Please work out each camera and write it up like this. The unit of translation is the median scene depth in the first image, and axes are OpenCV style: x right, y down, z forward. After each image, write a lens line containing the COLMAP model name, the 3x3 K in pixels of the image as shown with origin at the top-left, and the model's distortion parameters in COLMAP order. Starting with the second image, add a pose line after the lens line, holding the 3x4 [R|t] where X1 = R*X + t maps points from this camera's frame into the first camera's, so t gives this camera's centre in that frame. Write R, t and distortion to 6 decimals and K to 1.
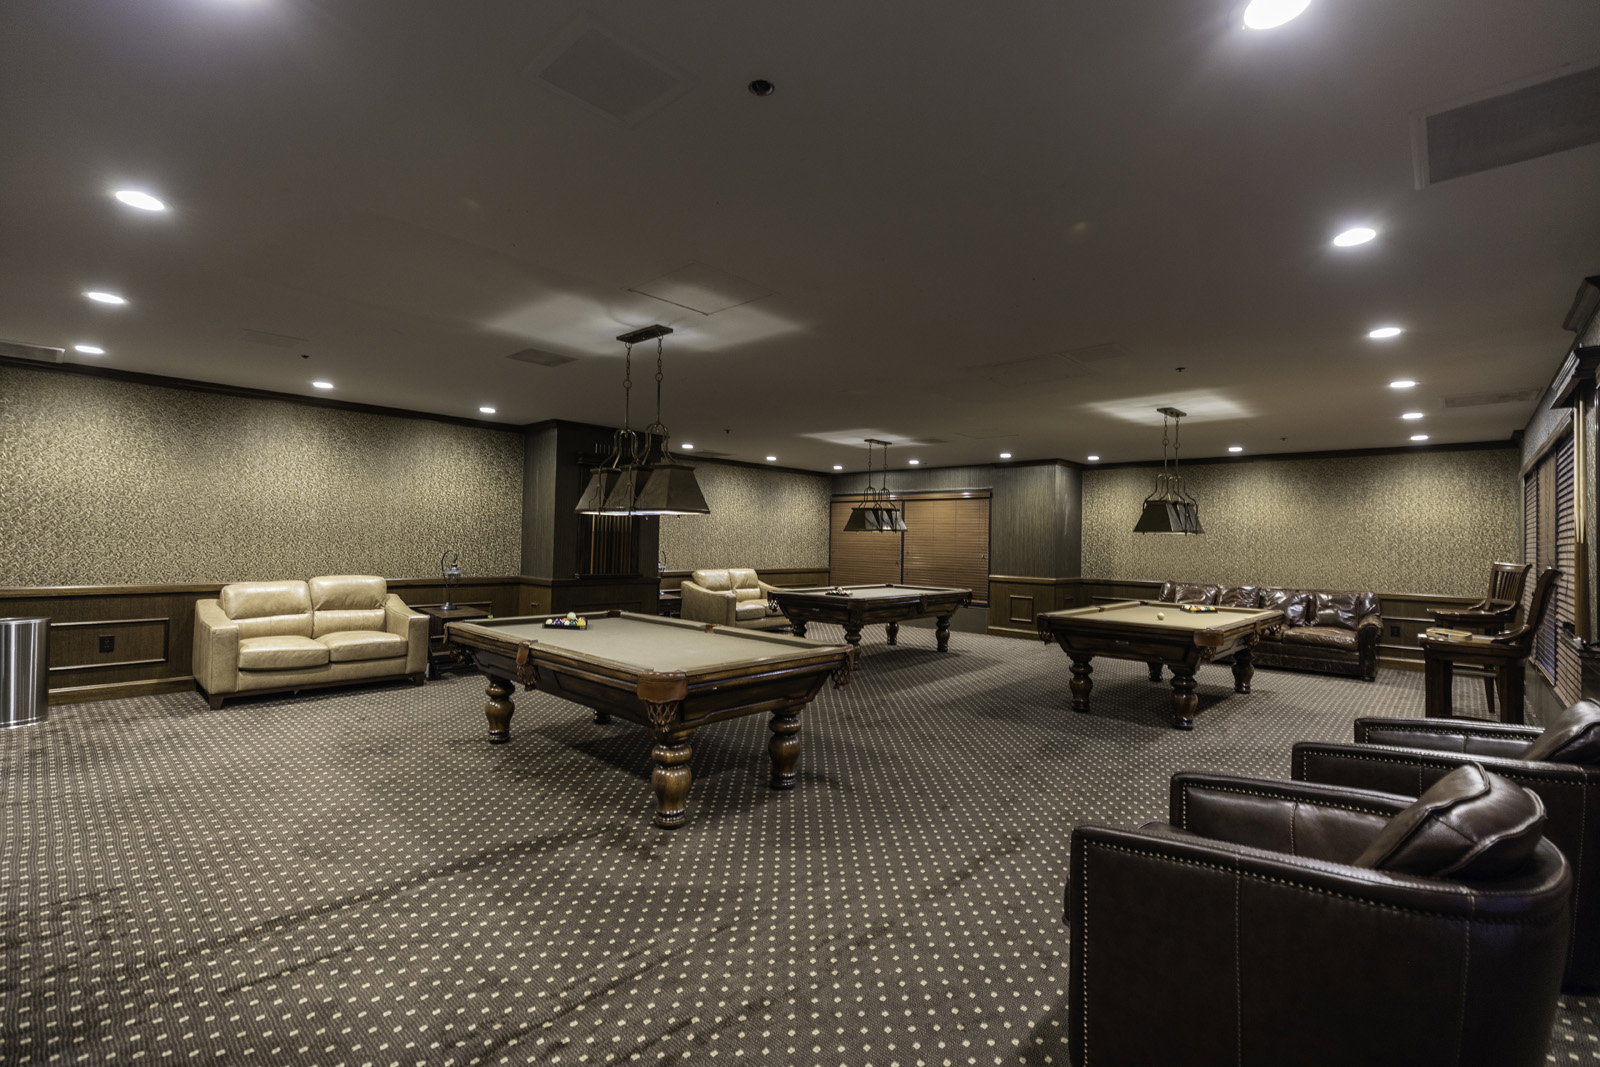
lens RADIAL K [[707.6, 0, 800.0], [0, 707.6, 533.5], [0, 0, 1]] dist [-0.000103, -0.000002]
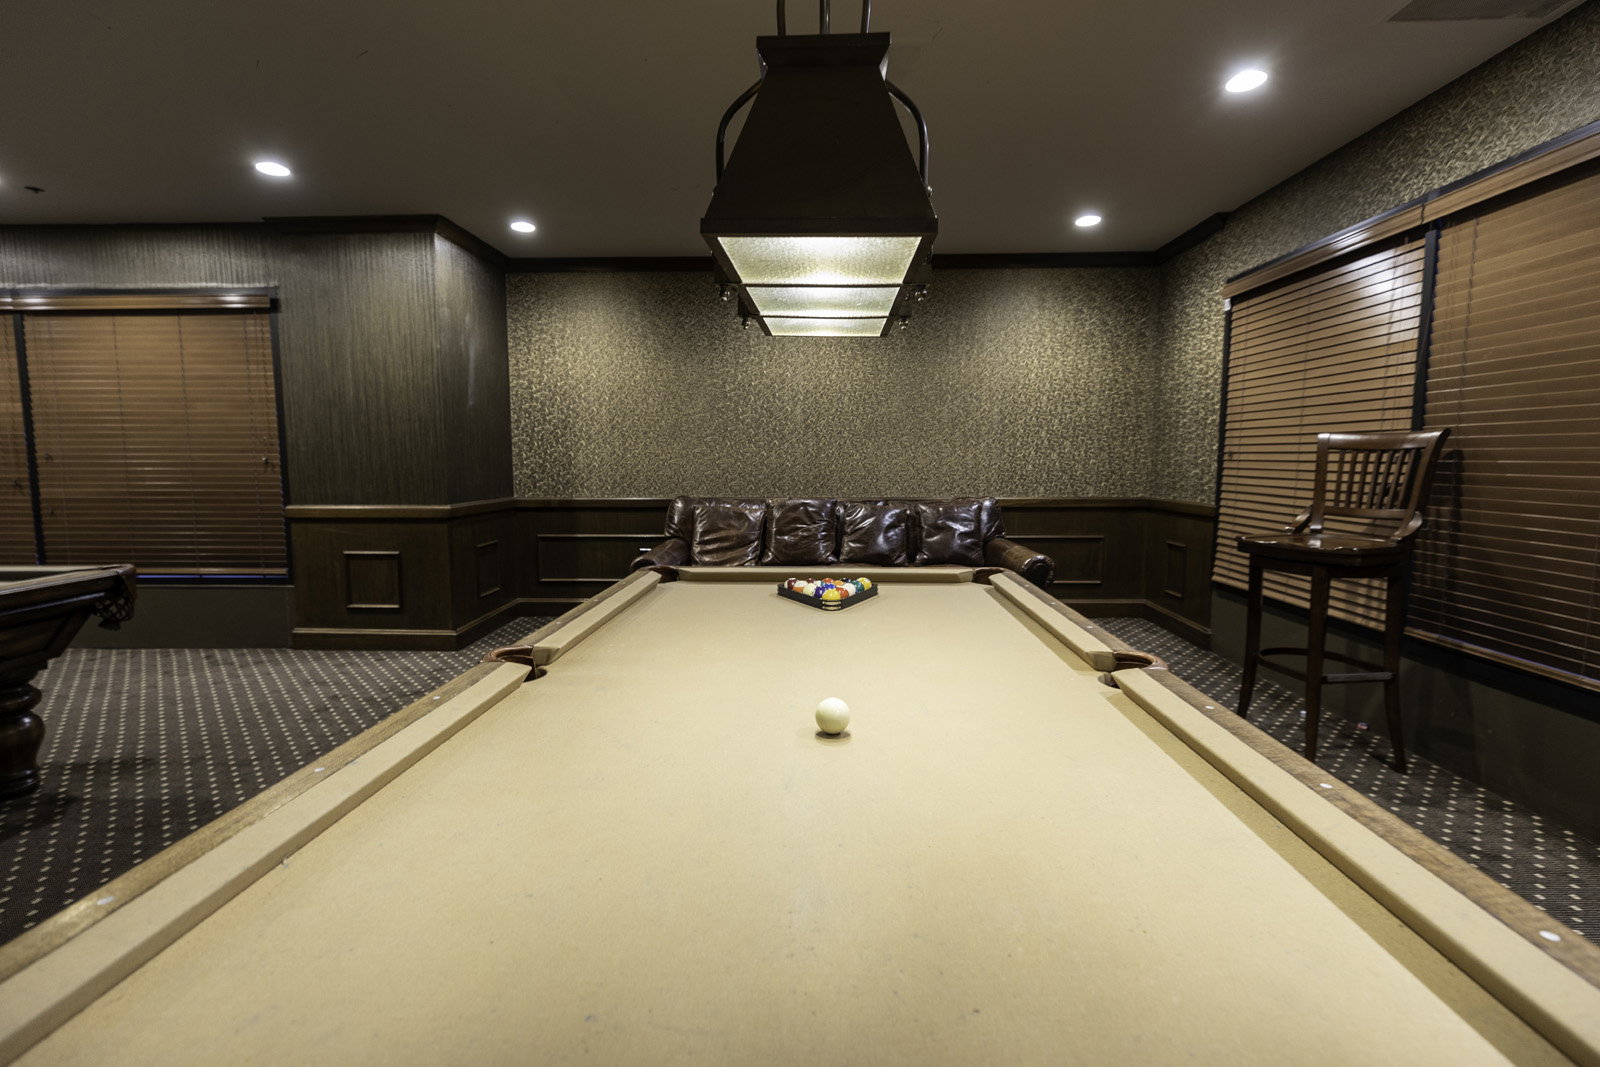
lens RADIAL K [[746.6, 0, 800.0], [0, 746.6, 533.5], [0, 0, 1]] dist [0.000334, 0.000020]
pose [[0.755238, -0.087470, 0.649588, 0.223379], [0.007576, 0.992154, 0.124791, 0.025107], [-0.655406, -0.089326, 0.749976, 0.514453]]
